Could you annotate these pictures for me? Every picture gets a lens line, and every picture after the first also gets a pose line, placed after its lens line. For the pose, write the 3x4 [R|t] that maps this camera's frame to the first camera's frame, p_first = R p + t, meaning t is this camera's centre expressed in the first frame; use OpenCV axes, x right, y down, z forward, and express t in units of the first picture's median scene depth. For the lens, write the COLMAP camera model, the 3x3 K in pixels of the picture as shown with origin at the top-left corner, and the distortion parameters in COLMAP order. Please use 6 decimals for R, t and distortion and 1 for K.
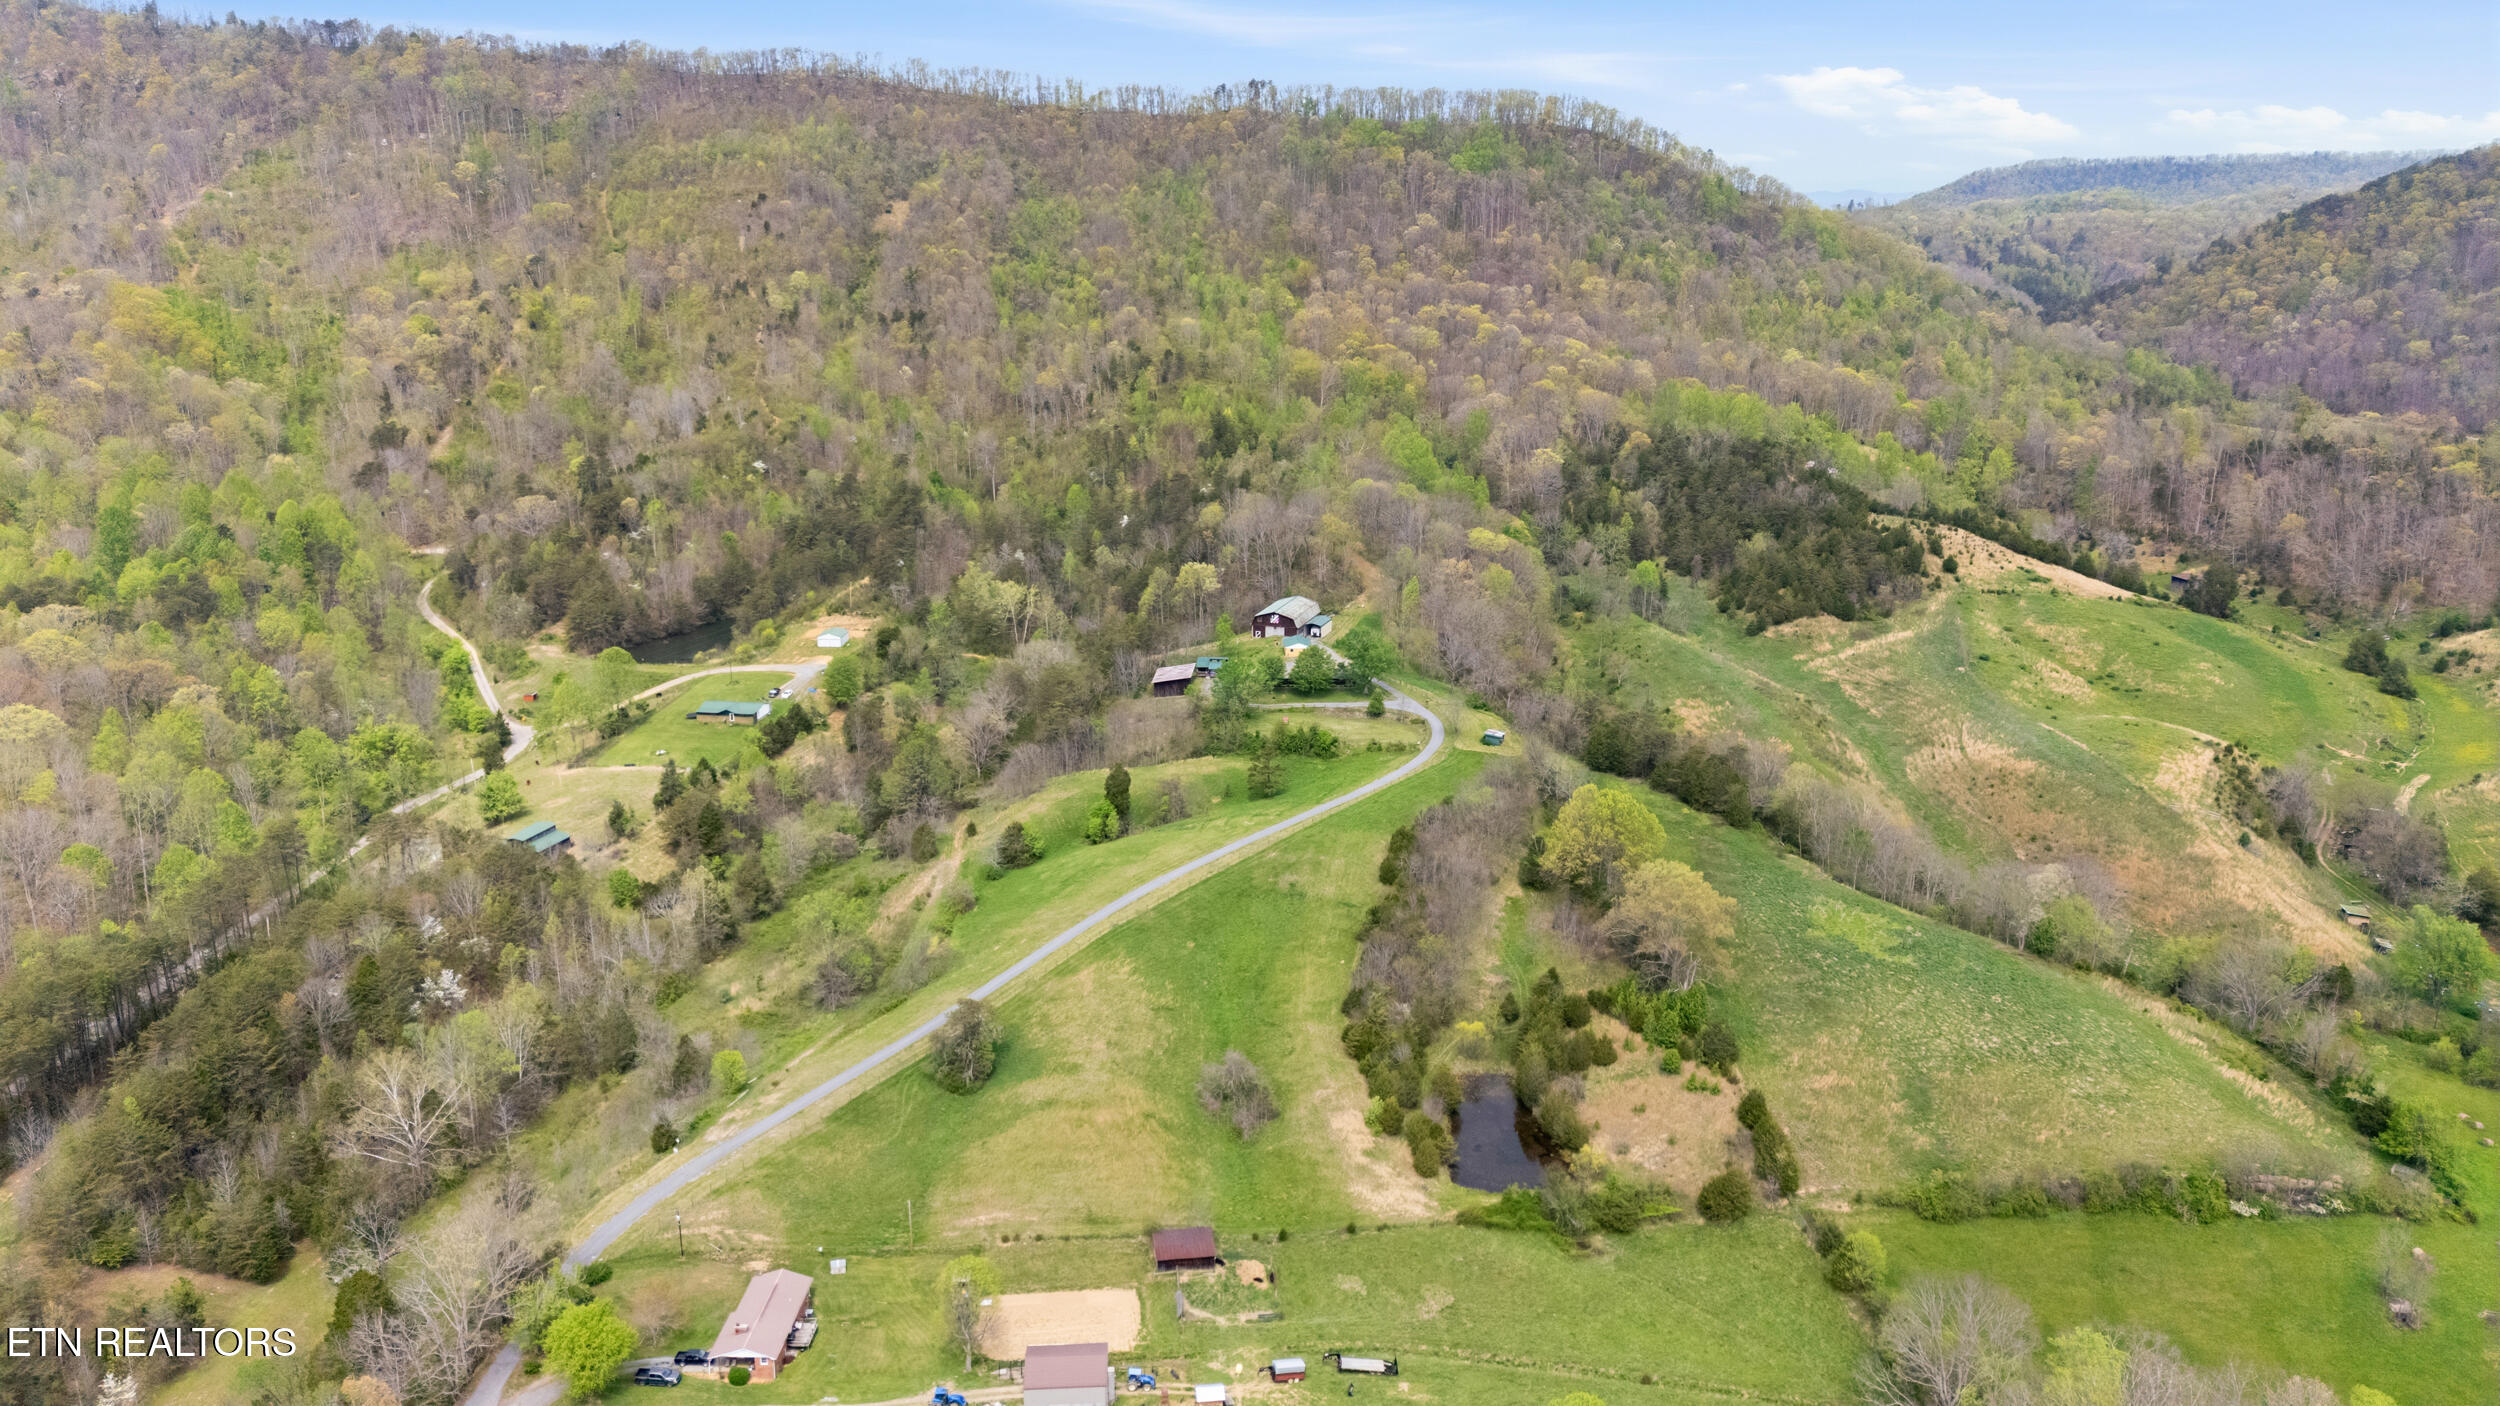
lens RADIAL K [[1832.3, 0, 1245.5], [0, 1832.3, 701.3], [0, 0, 1]] dist [0.036078, -0.017969]
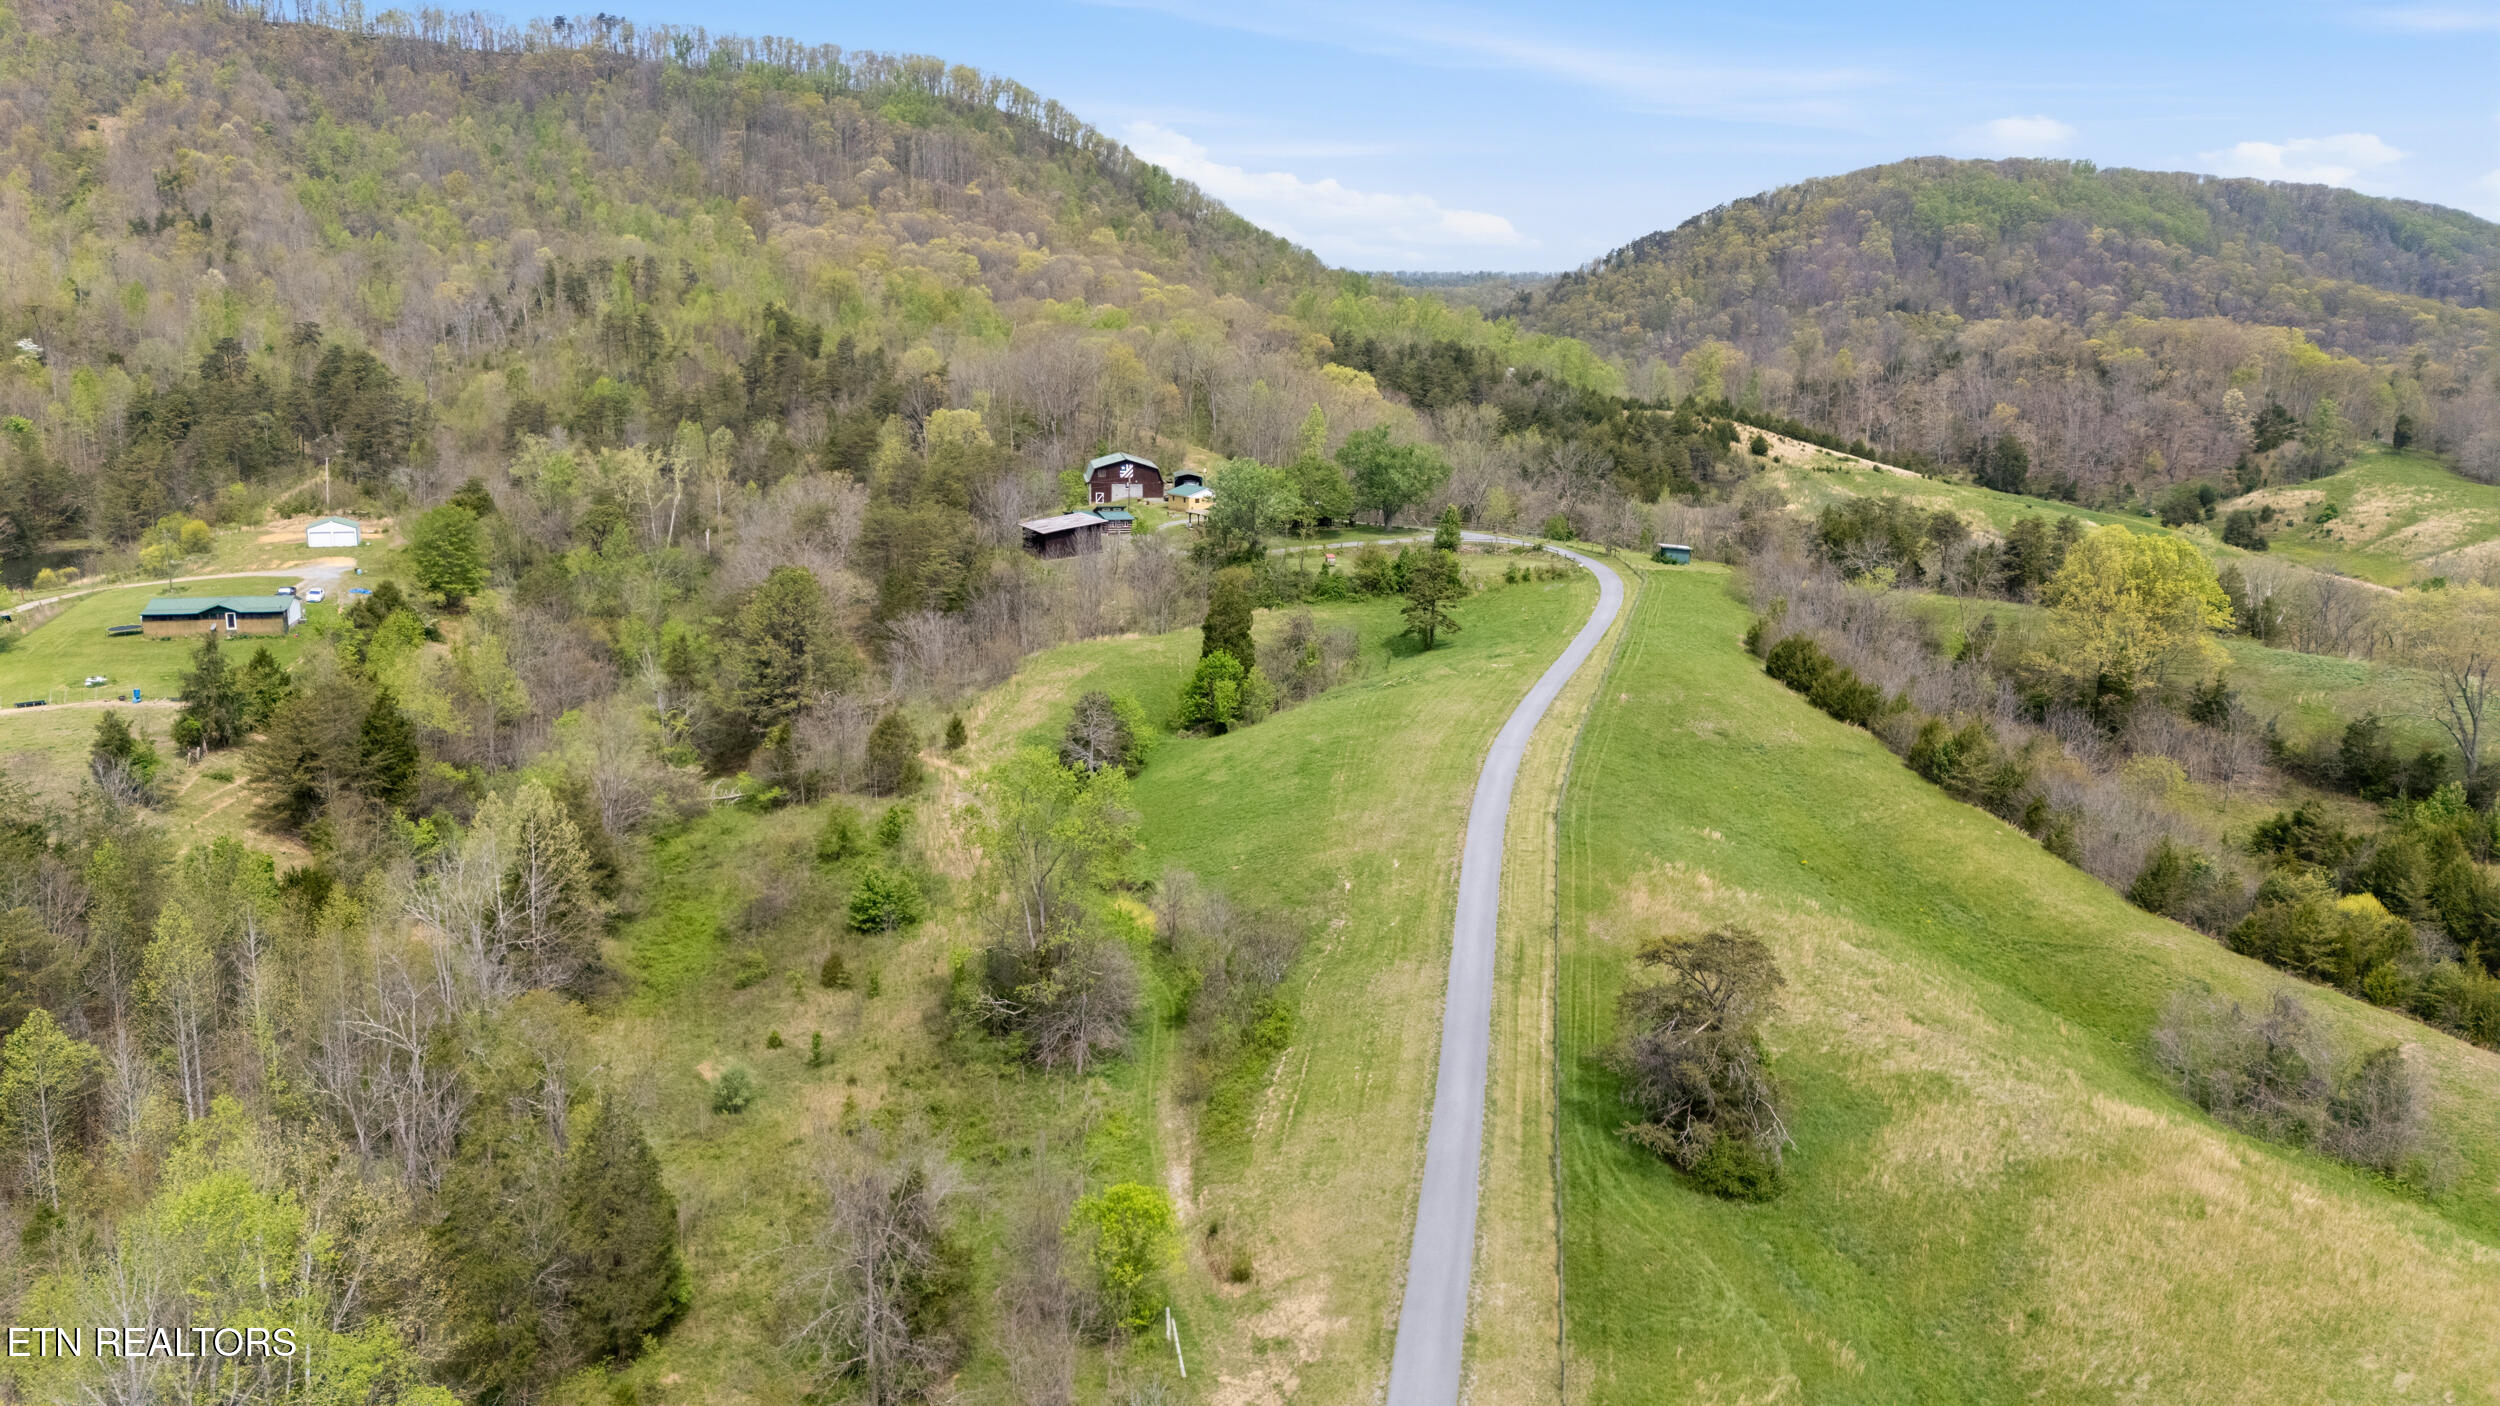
lens RADIAL K [[1832.3, 0, 1267.6], [0, 1832.3, 710.1], [0, 0, 1]] dist [0.036078, -0.017969]
pose [[0.904966, -0.076060, 0.418630, -0.159332], [0.105923, 0.993190, -0.048525, 0.055028], [-0.412088, 0.088256, 0.906860, 0.307543]]
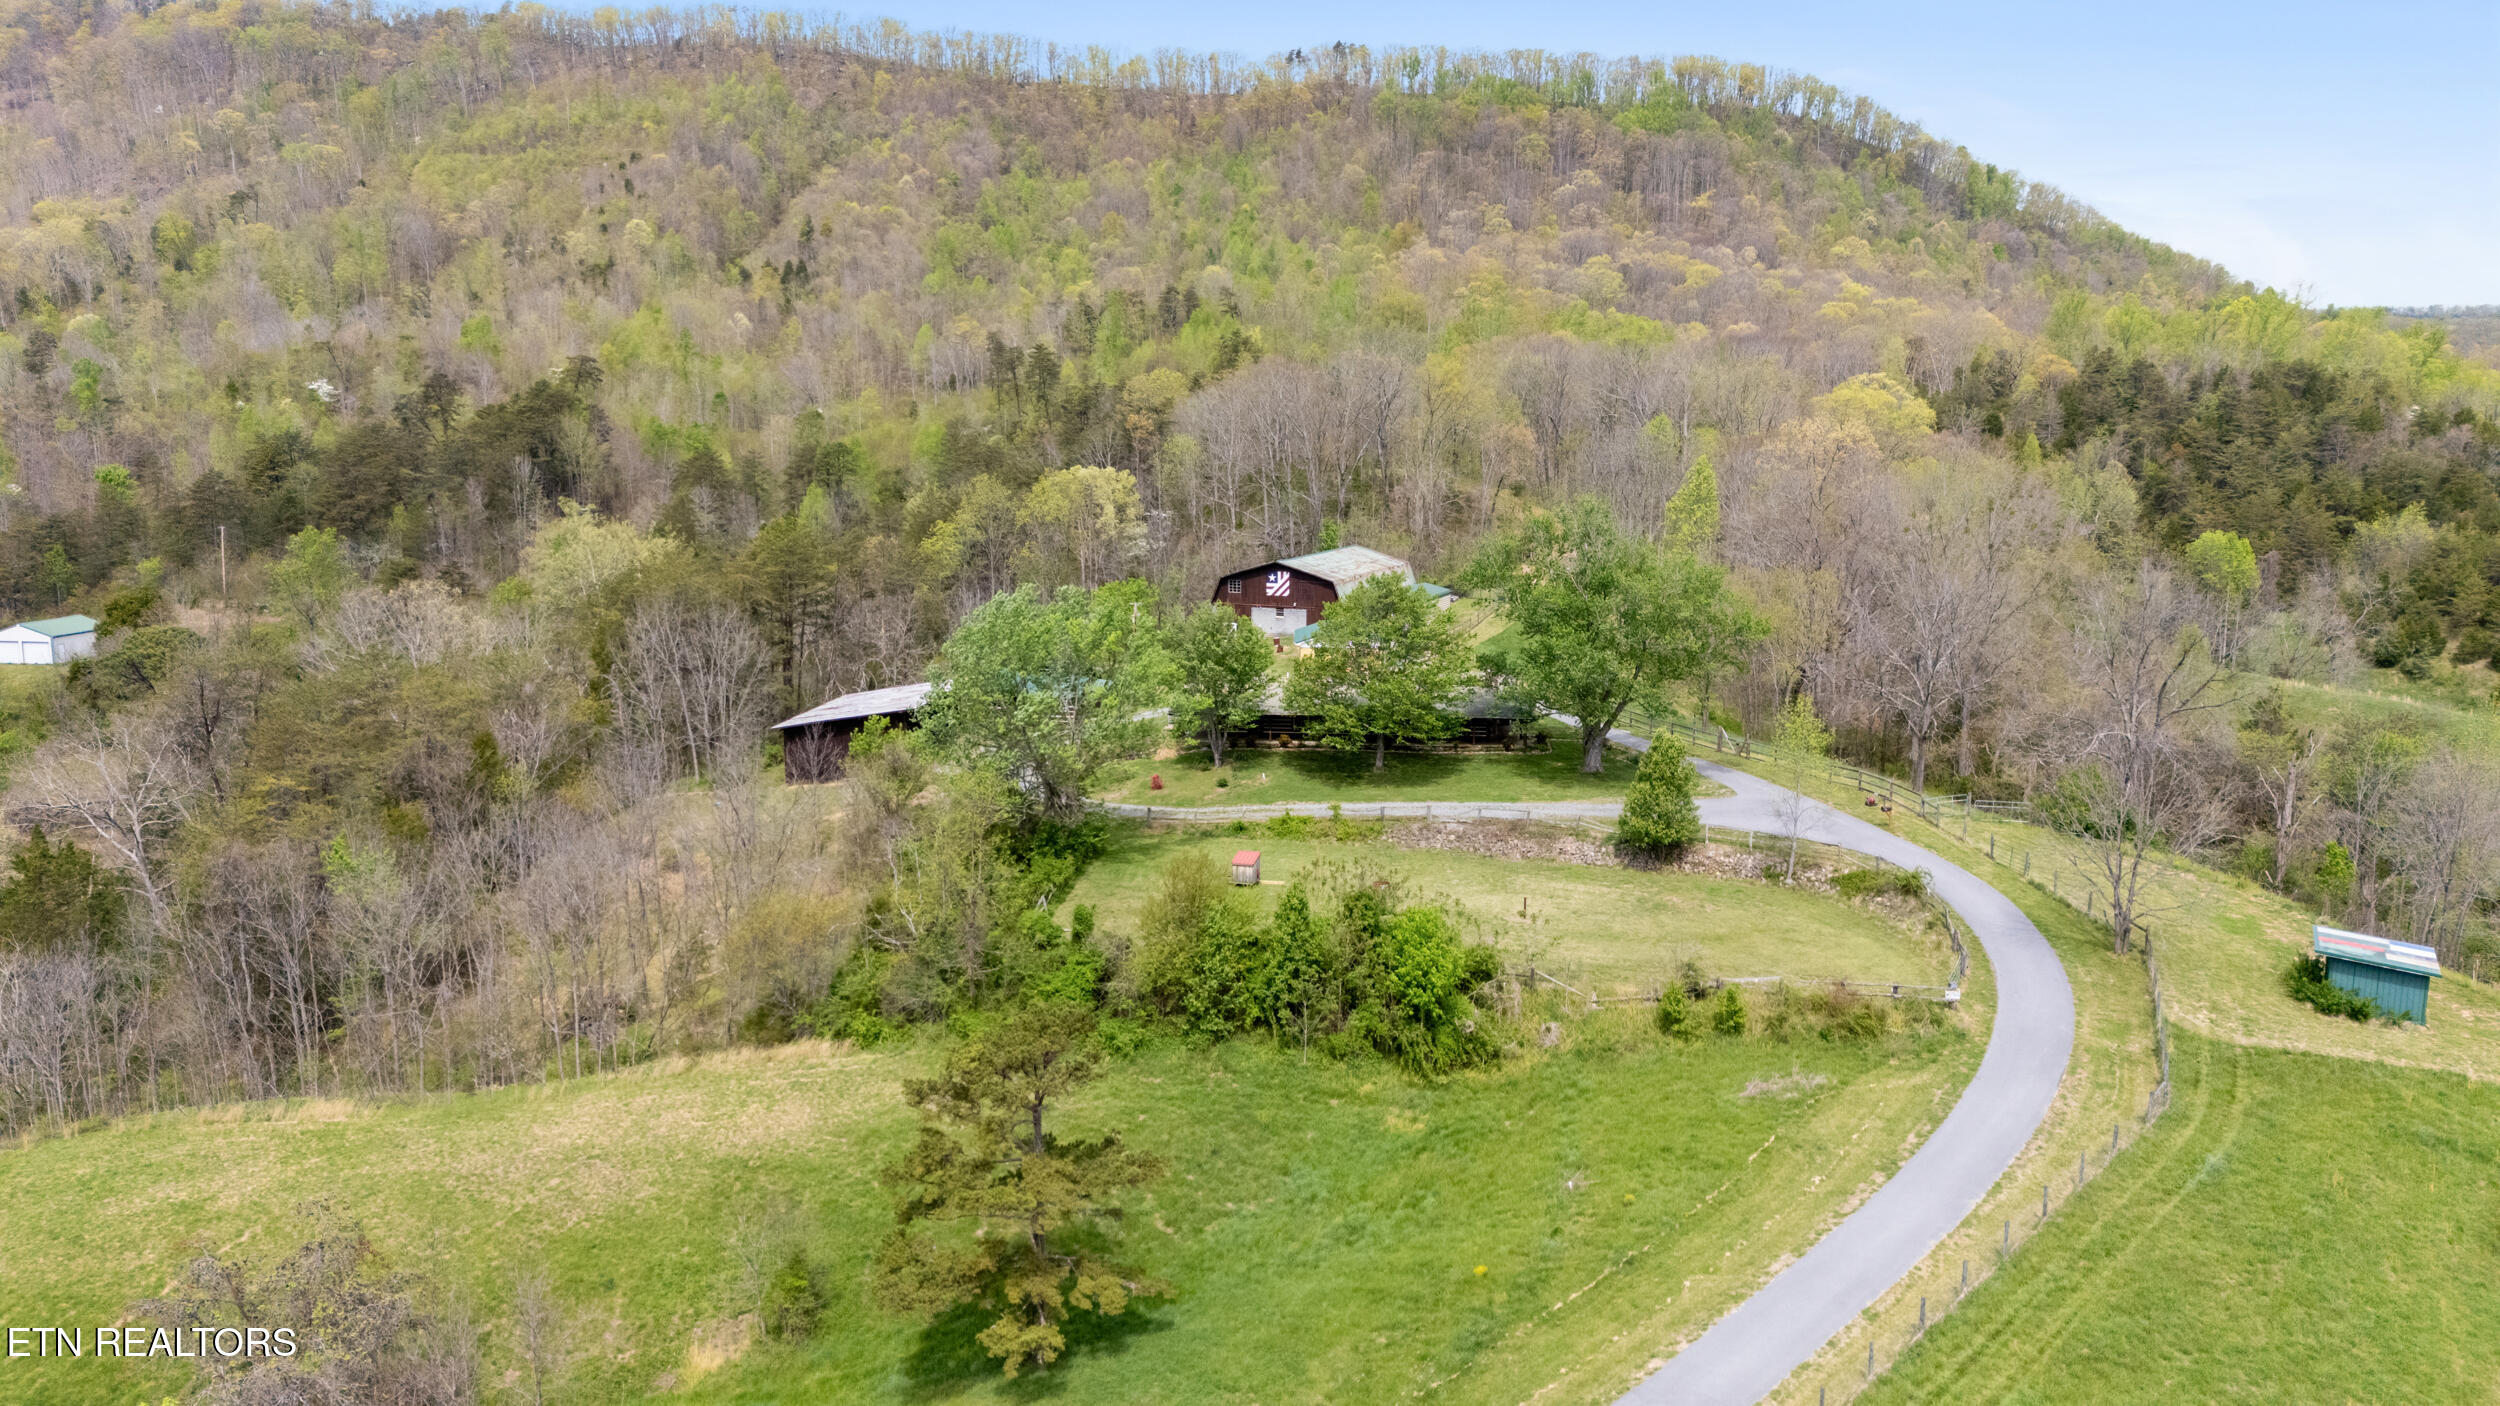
lens RADIAL K [[1832.3, 0, 1236.0], [0, 1832.3, 692.1], [0, 0, 1]] dist [0.036078, -0.017969]
pose [[0.997881, 0.009857, -0.064318, 0.022300], [-0.017129, 0.993389, -0.113513, 0.009240], [0.062774, 0.114374, 0.991452, 0.504499]]
